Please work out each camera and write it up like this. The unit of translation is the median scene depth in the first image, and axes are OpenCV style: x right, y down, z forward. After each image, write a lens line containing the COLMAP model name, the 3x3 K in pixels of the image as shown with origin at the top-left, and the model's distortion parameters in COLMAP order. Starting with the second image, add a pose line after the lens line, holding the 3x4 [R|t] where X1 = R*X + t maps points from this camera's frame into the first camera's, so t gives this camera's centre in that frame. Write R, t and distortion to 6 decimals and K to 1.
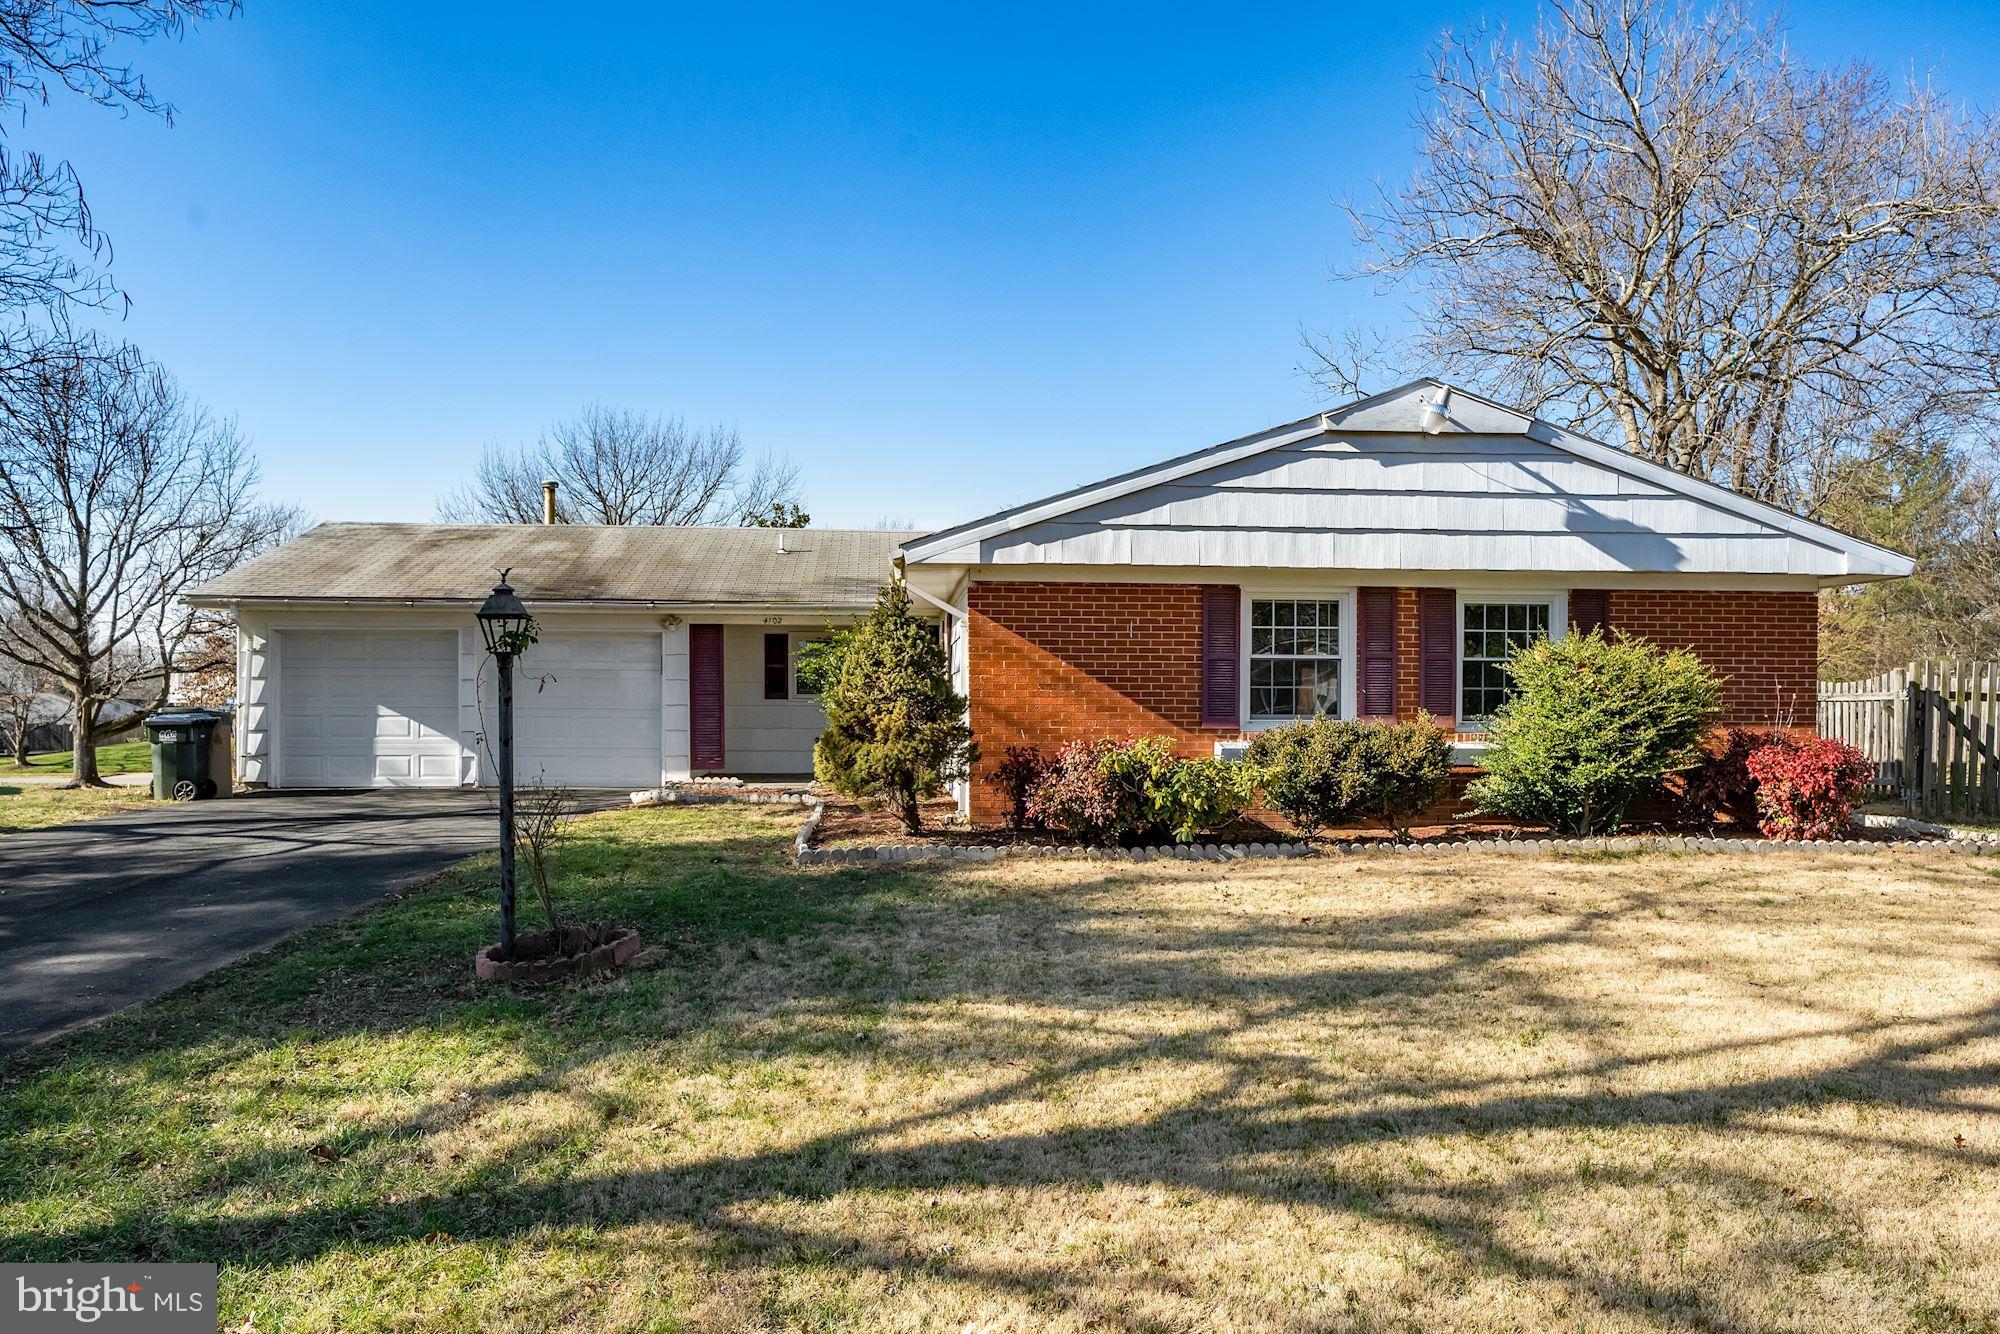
lens RADIAL K [[1440.4, 0, 1000.0], [0, 1440.4, 667.0], [0, 0, 1]] dist [-0.009421, -0.001097]
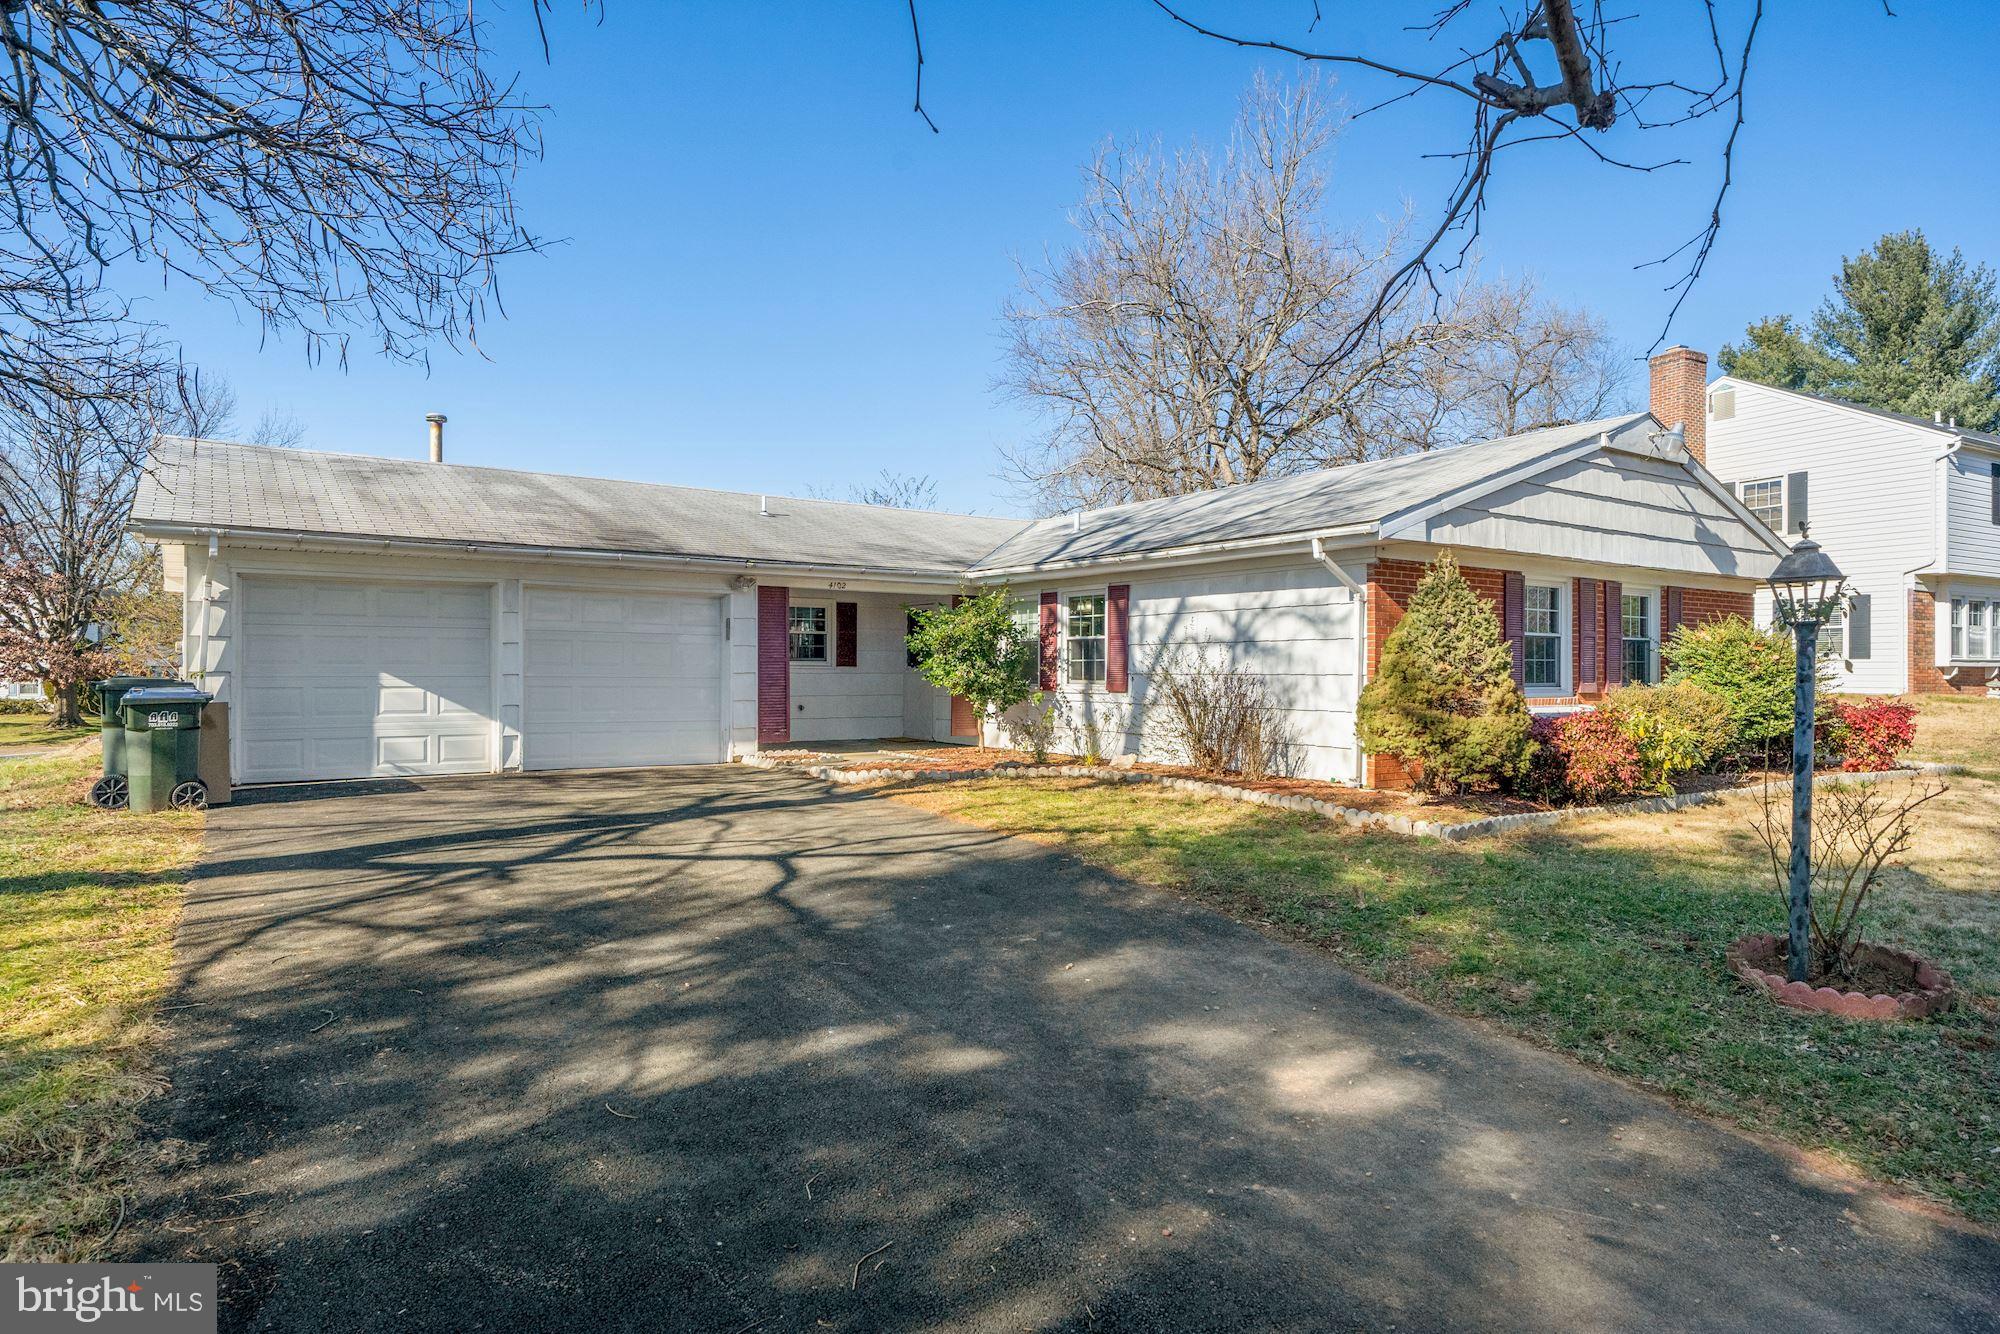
lens RADIAL K [[1161.4, 0, 1000.0], [0, 1161.4, 667.0], [0, 0, 1]] dist [0.003258, 0.001203]
pose [[0.859296, 0.000822, 0.511478, -0.477071], [-0.013983, 0.999663, 0.021885, 0.004091], [-0.511287, -0.025958, 0.859018, 0.281208]]
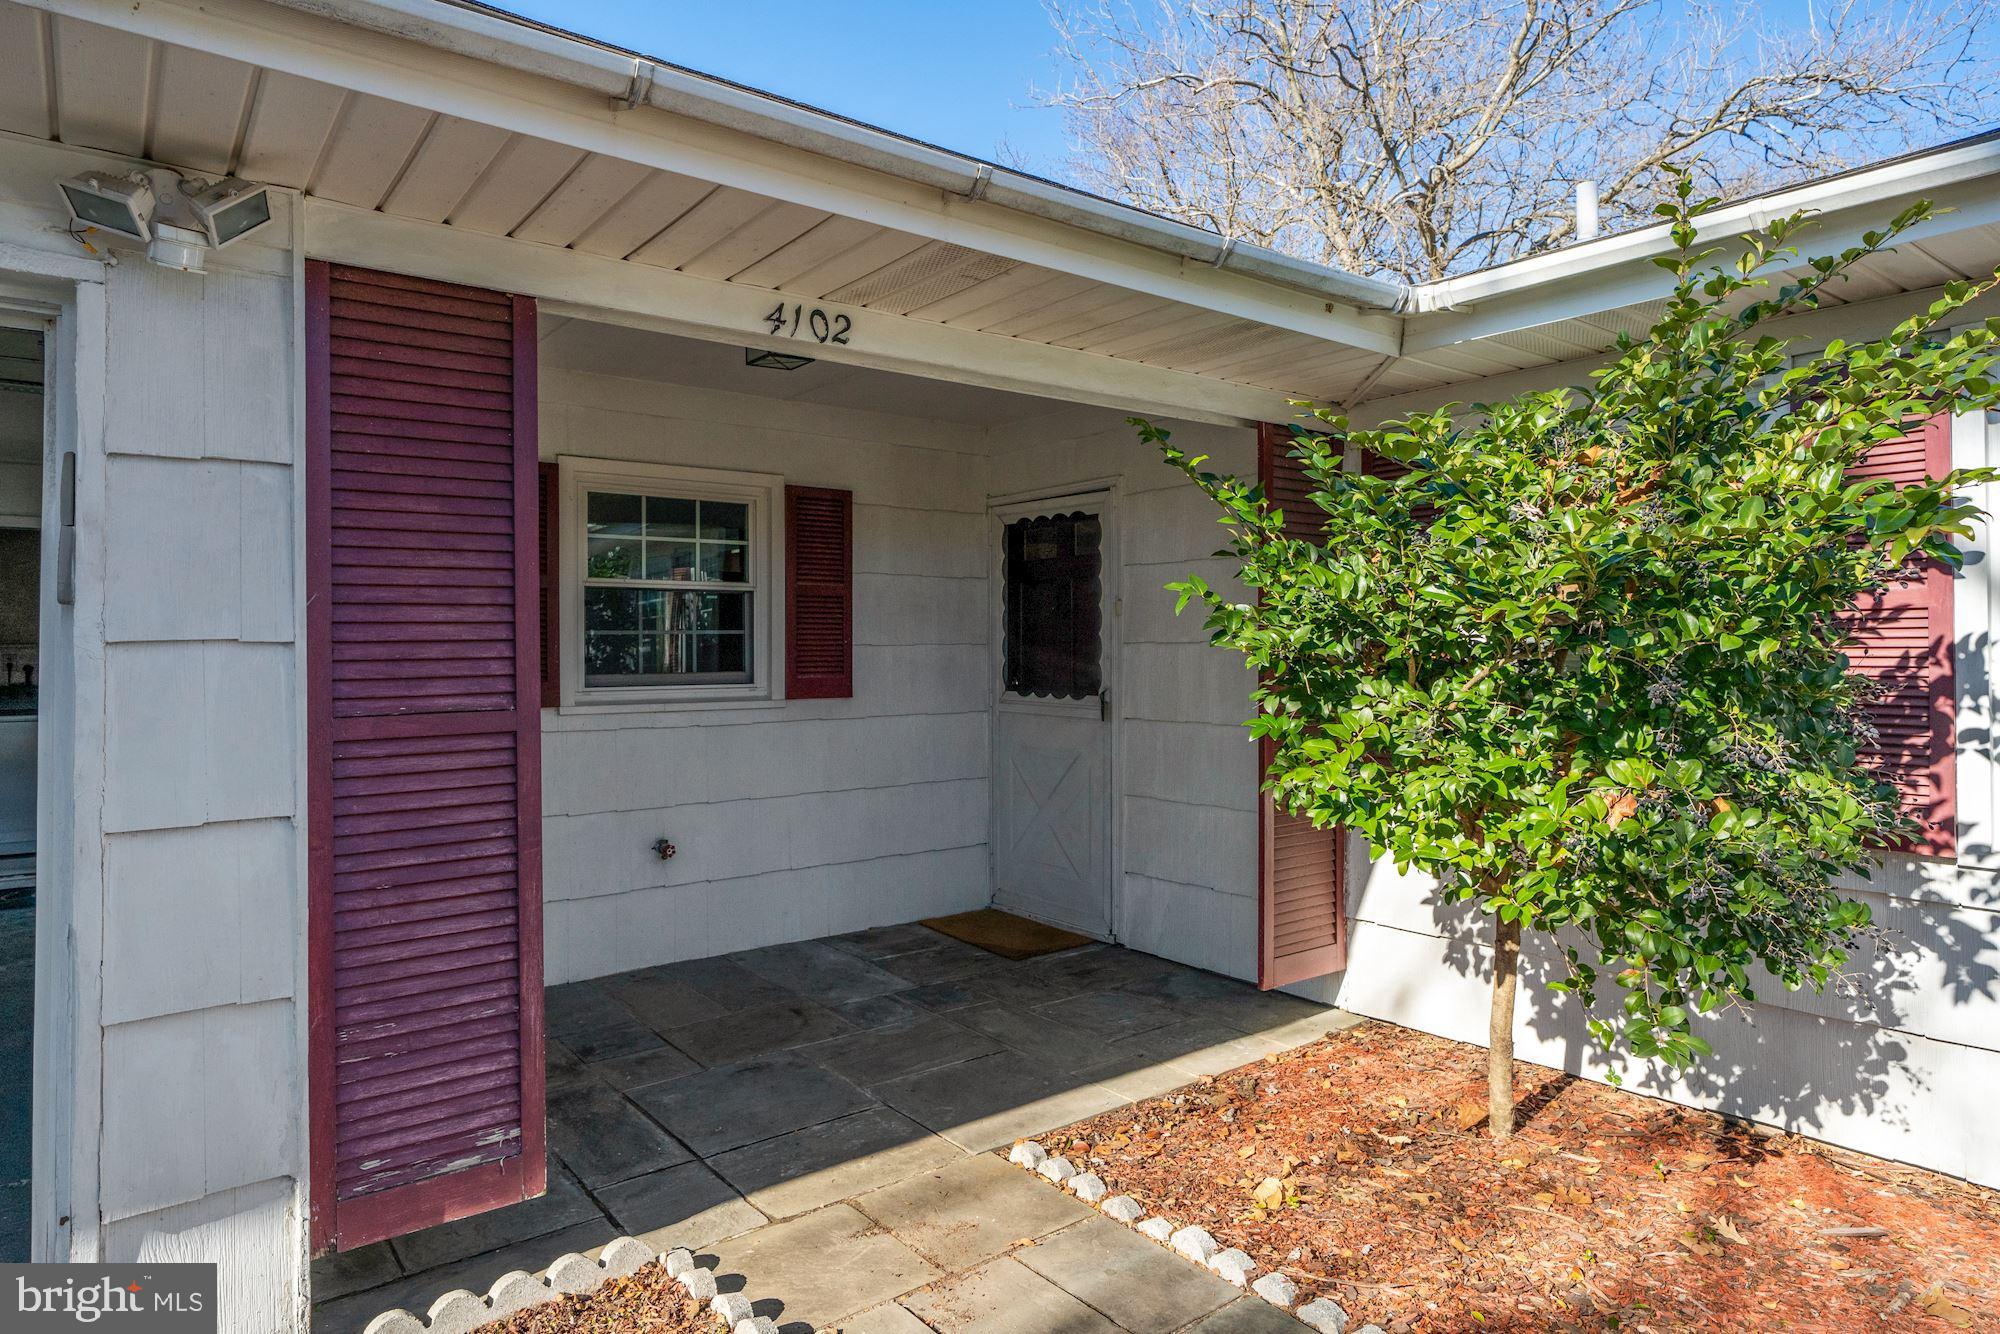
lens RADIAL K [[1161.4, 0, 1000.0], [0, 1161.4, 667.0], [0, 0, 1]] dist [0.003258, 0.001203]
pose [[0.822032, -0.015395, 0.569234, -0.231807], [-0.007201, 0.999274, 0.037424, 0.006816], [-0.569396, -0.034863, 0.821324, 0.884588]]
